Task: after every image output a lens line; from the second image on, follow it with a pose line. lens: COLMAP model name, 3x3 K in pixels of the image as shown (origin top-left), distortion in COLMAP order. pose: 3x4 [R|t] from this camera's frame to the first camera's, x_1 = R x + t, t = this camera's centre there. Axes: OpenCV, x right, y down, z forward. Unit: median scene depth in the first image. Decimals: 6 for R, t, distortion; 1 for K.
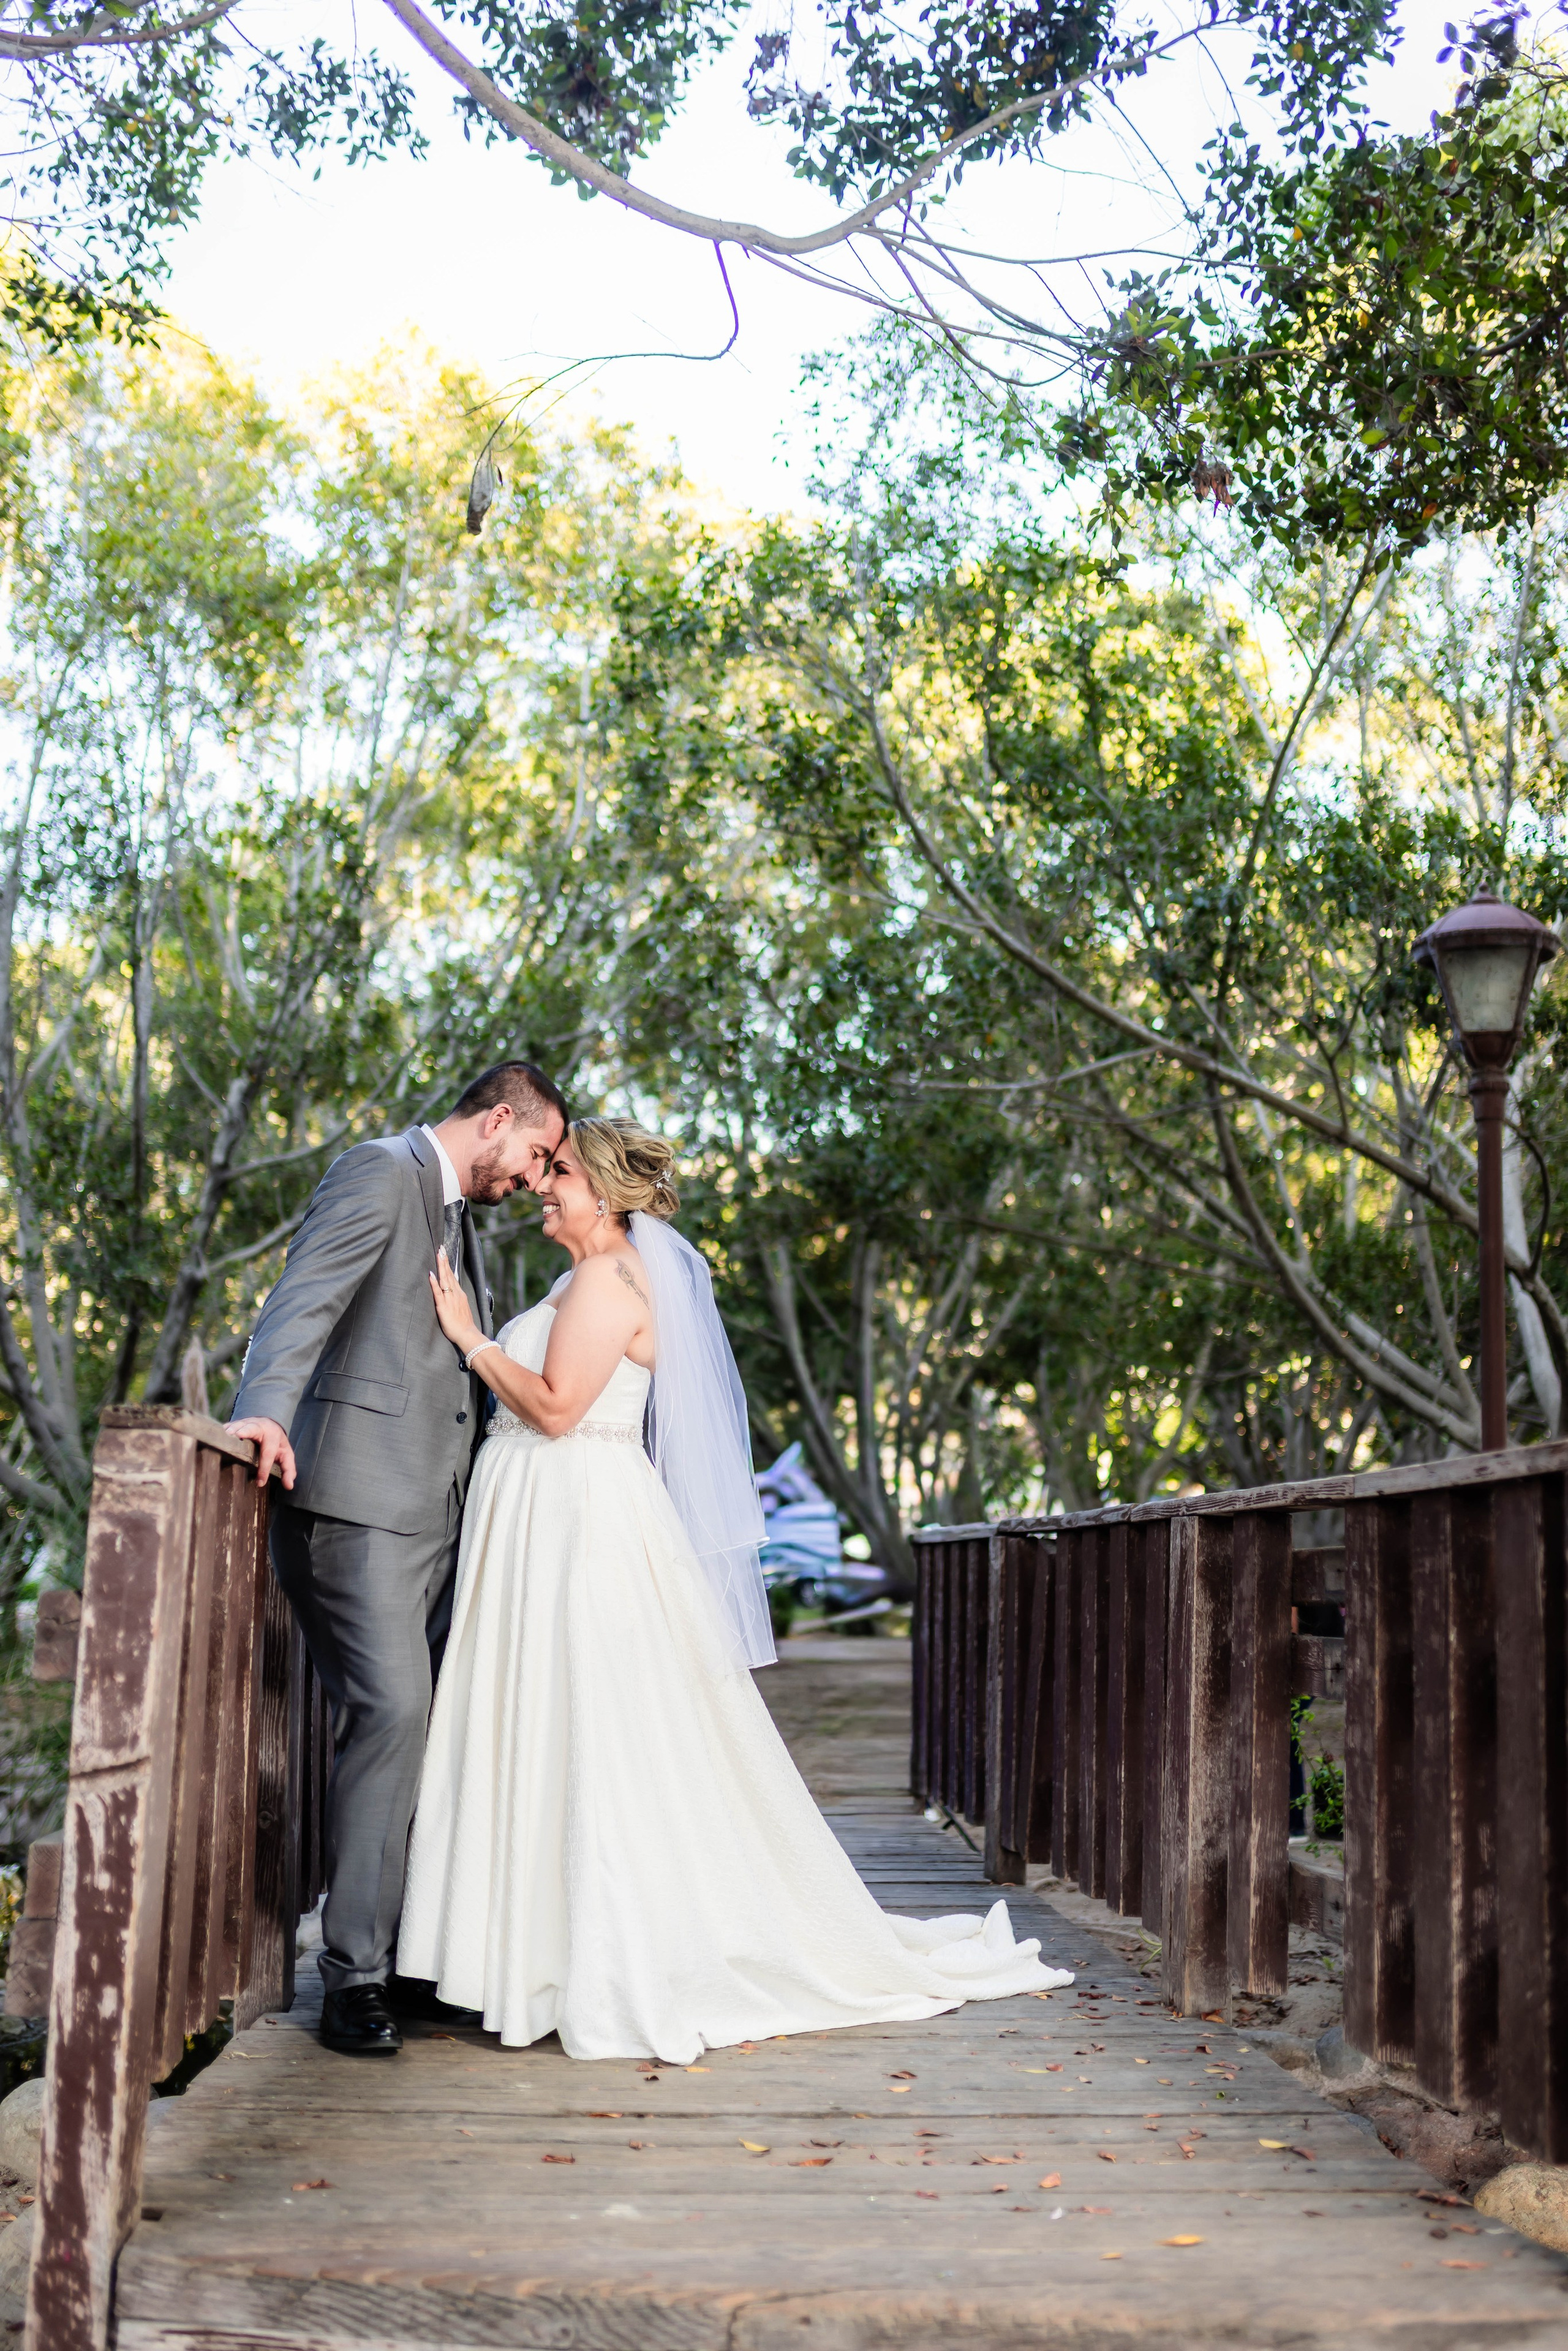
lens RADIAL K [[2258.7, 0, 784.0], [0, 2258.7, 1175.5], [0, 0, 1]] dist [0.002819, 0.002053]
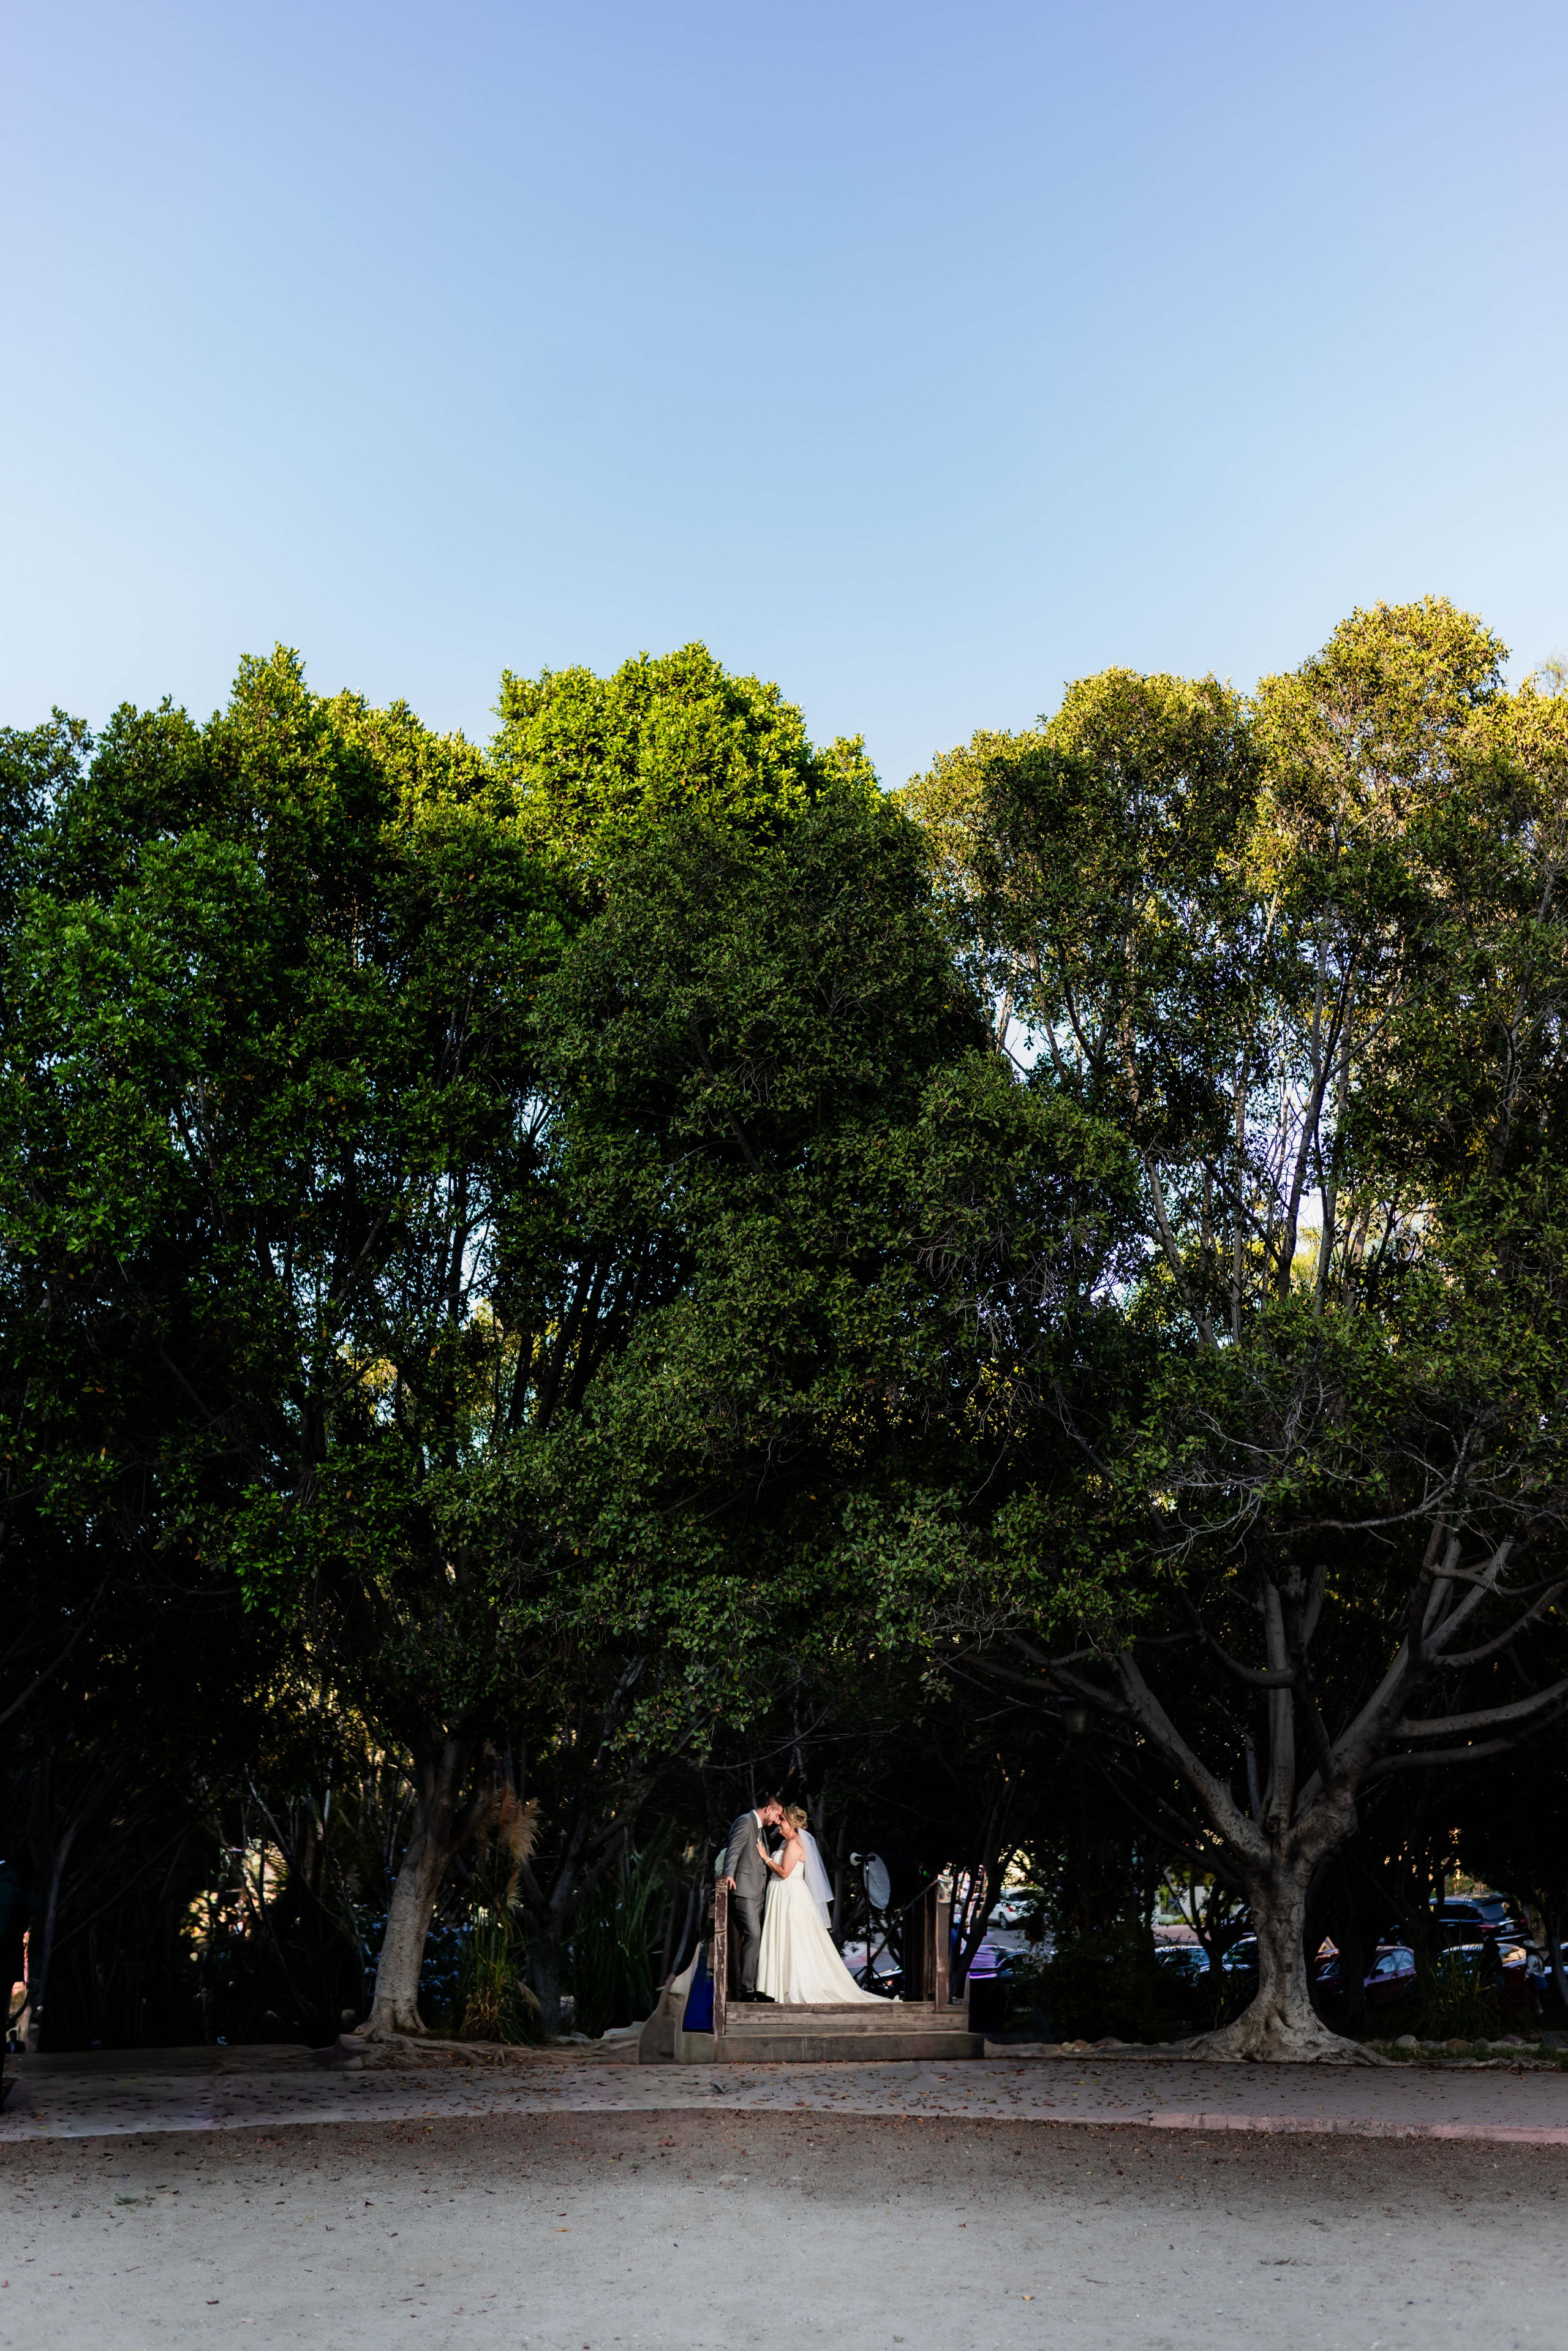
lens RADIAL K [[2257.7, 0, 778.8], [0, 2257.7, 1181.4], [0, 0, 1]] dist [0.005487, 0.001508]
pose [[0.994809, -0.052093, -0.087417, 0.377554], [0.035873, 0.983414, -0.177794, -0.477212], [0.095229, 0.173736, 0.980177, -3.882409]]
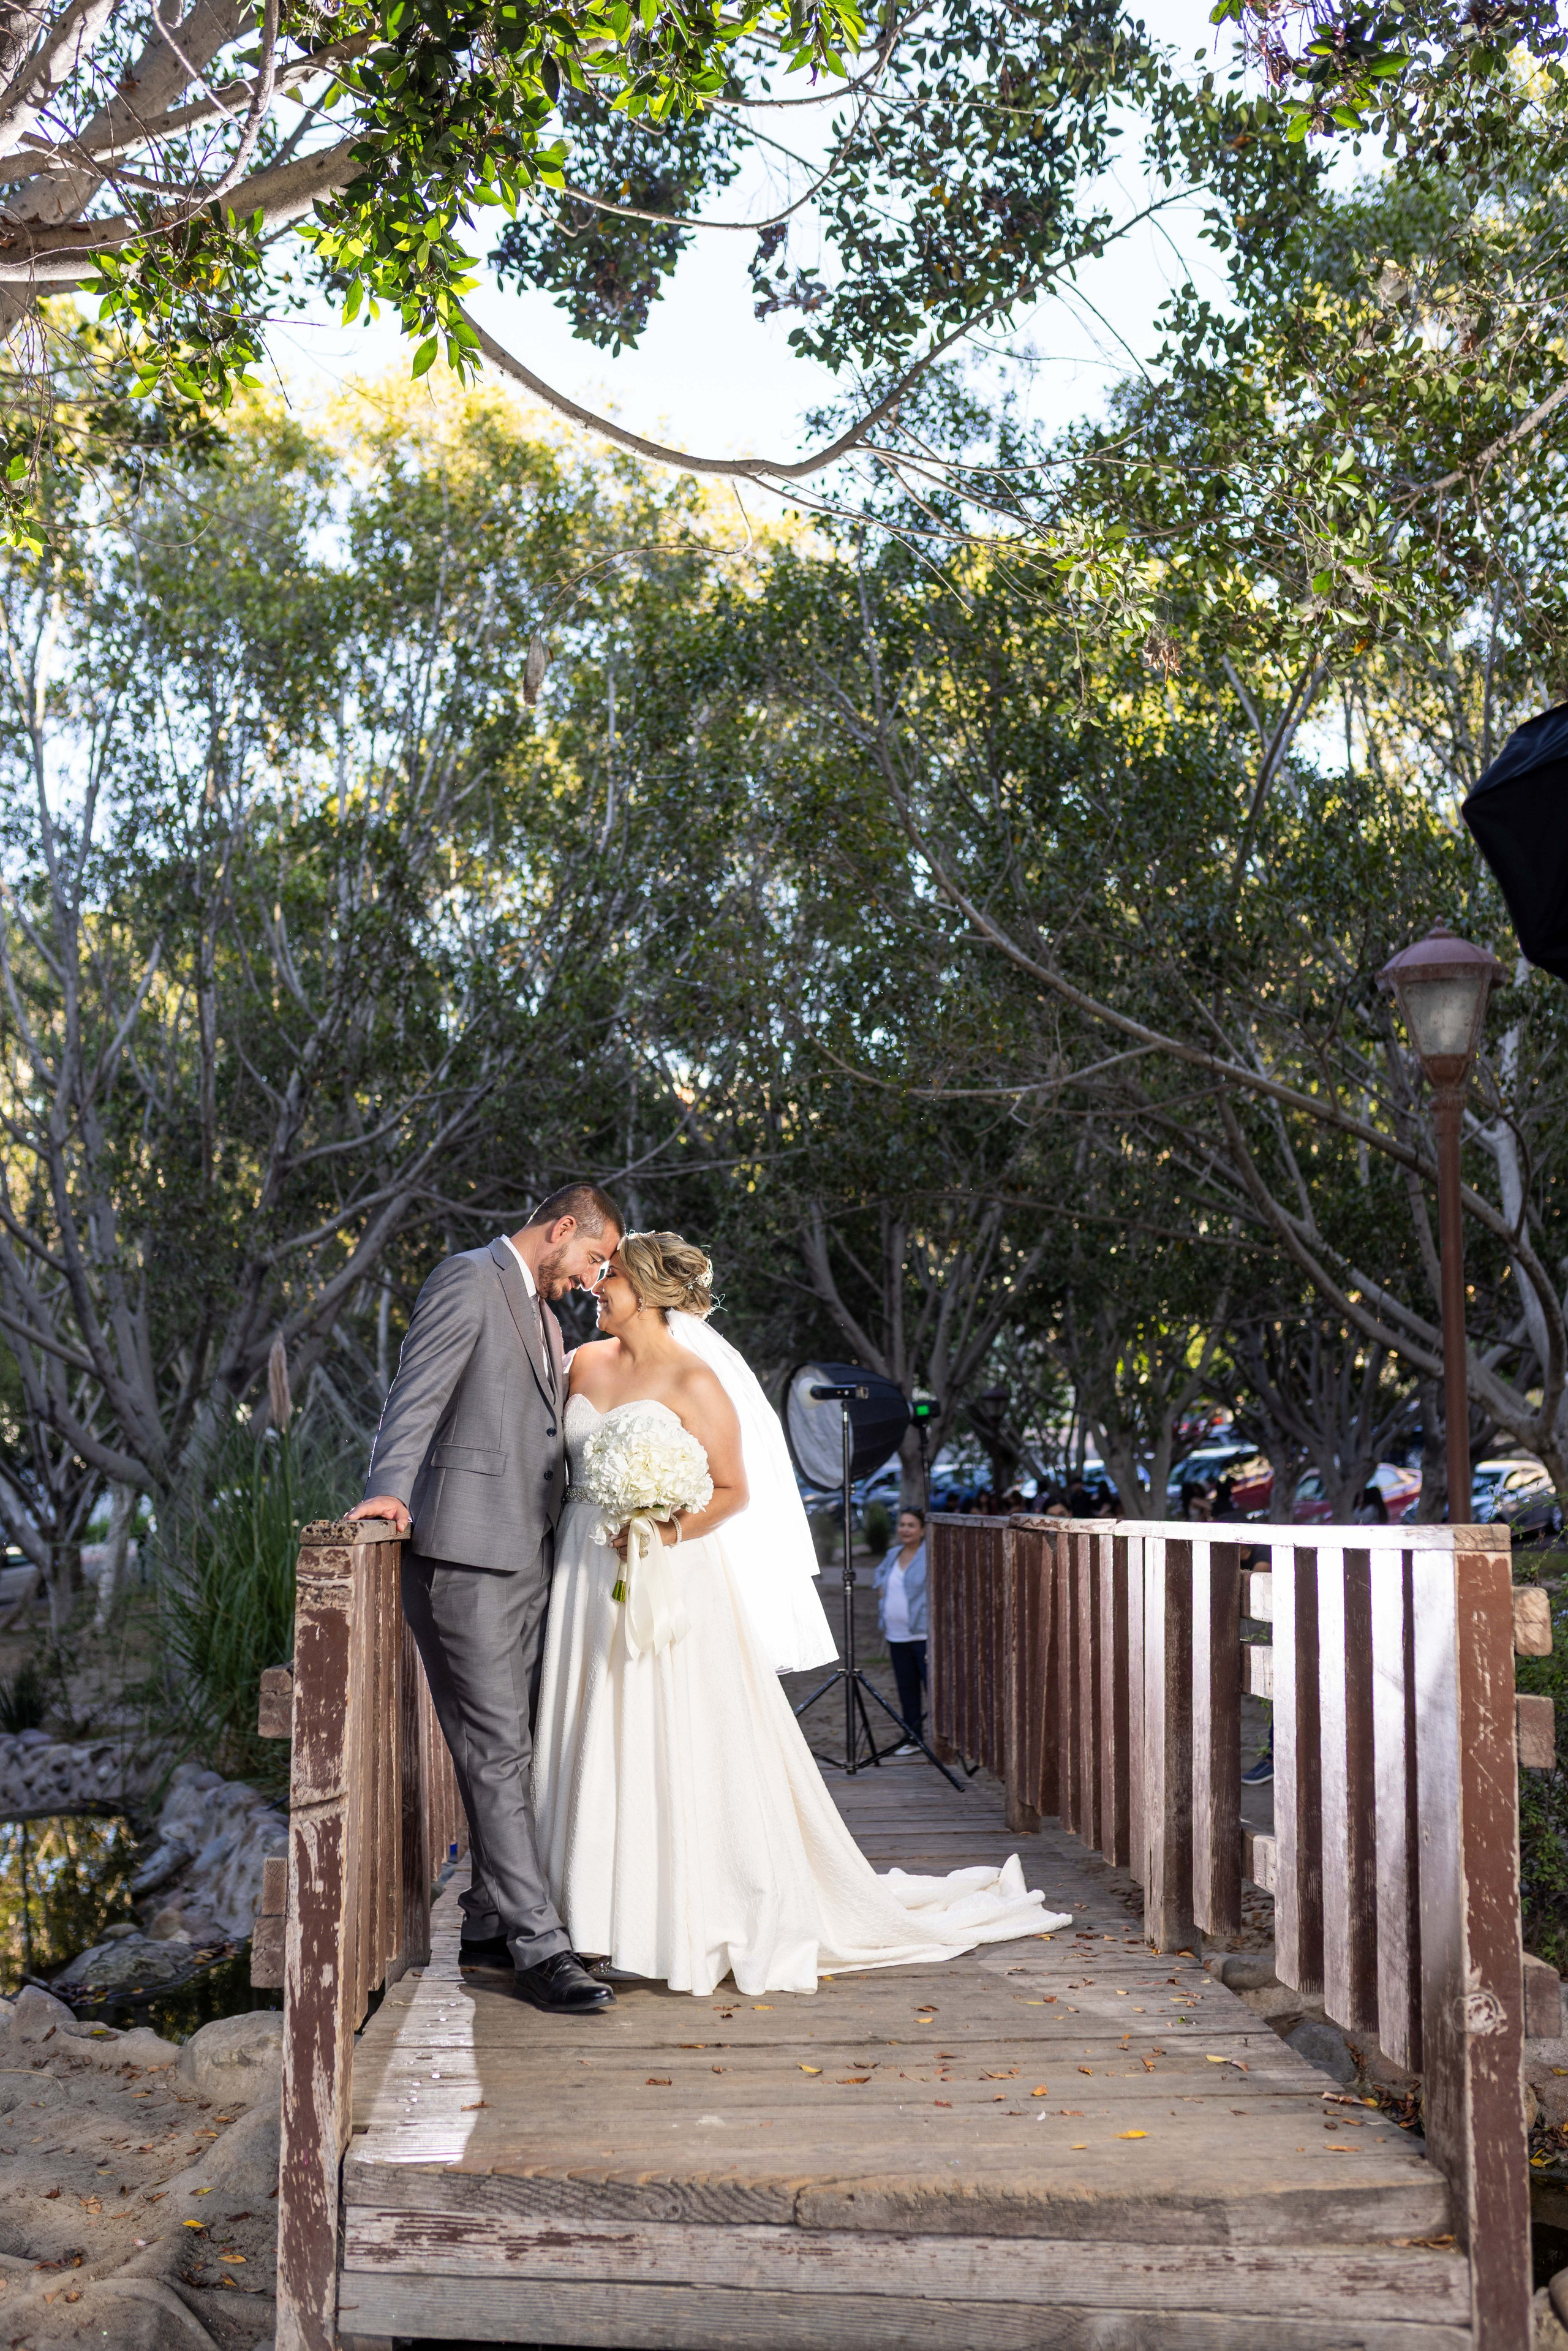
lens RADIAL K [[2259.7, 0, 761.7], [0, 2259.7, 1170.9], [0, 0, 1]] dist [-0.000286, -0.009406]
pose [[0.999276, -0.029194, -0.024390, 0.004361], [0.030010, 0.998979, 0.033764, -0.095090], [0.023379, -0.034471, 0.999132, -0.203195]]
